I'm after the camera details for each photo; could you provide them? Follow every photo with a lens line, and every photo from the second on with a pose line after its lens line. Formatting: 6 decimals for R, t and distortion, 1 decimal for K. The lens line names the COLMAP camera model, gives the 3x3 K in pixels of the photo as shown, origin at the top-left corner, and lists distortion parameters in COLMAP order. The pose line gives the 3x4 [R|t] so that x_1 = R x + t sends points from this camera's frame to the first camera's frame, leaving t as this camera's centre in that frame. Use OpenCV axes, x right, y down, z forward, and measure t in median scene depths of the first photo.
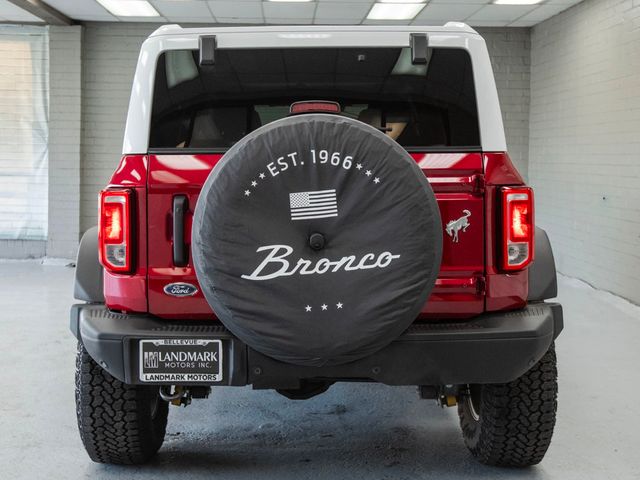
lens RADIAL K [[940.6, 0, 298.3], [0, 940.6, 195.8], [0, 0, 1]] dist [-0.008674, 0.000000]
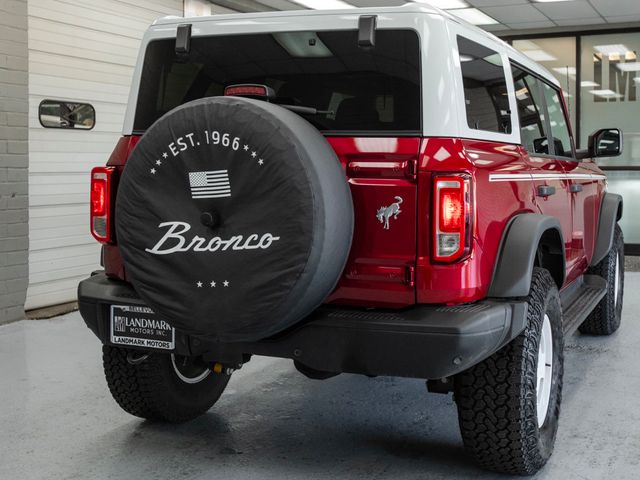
lens RADIAL K [[891.9, 0, 376.5], [0, 891.9, 188.6], [0, 0, 1]] dist [0.015164, 0.000000]
pose [[0.933474, 0.031535, -0.357256, 0.537486], [-0.031998, 0.999477, 0.004617, 0.003876], [0.357215, 0.007121, 0.933995, 0.152749]]
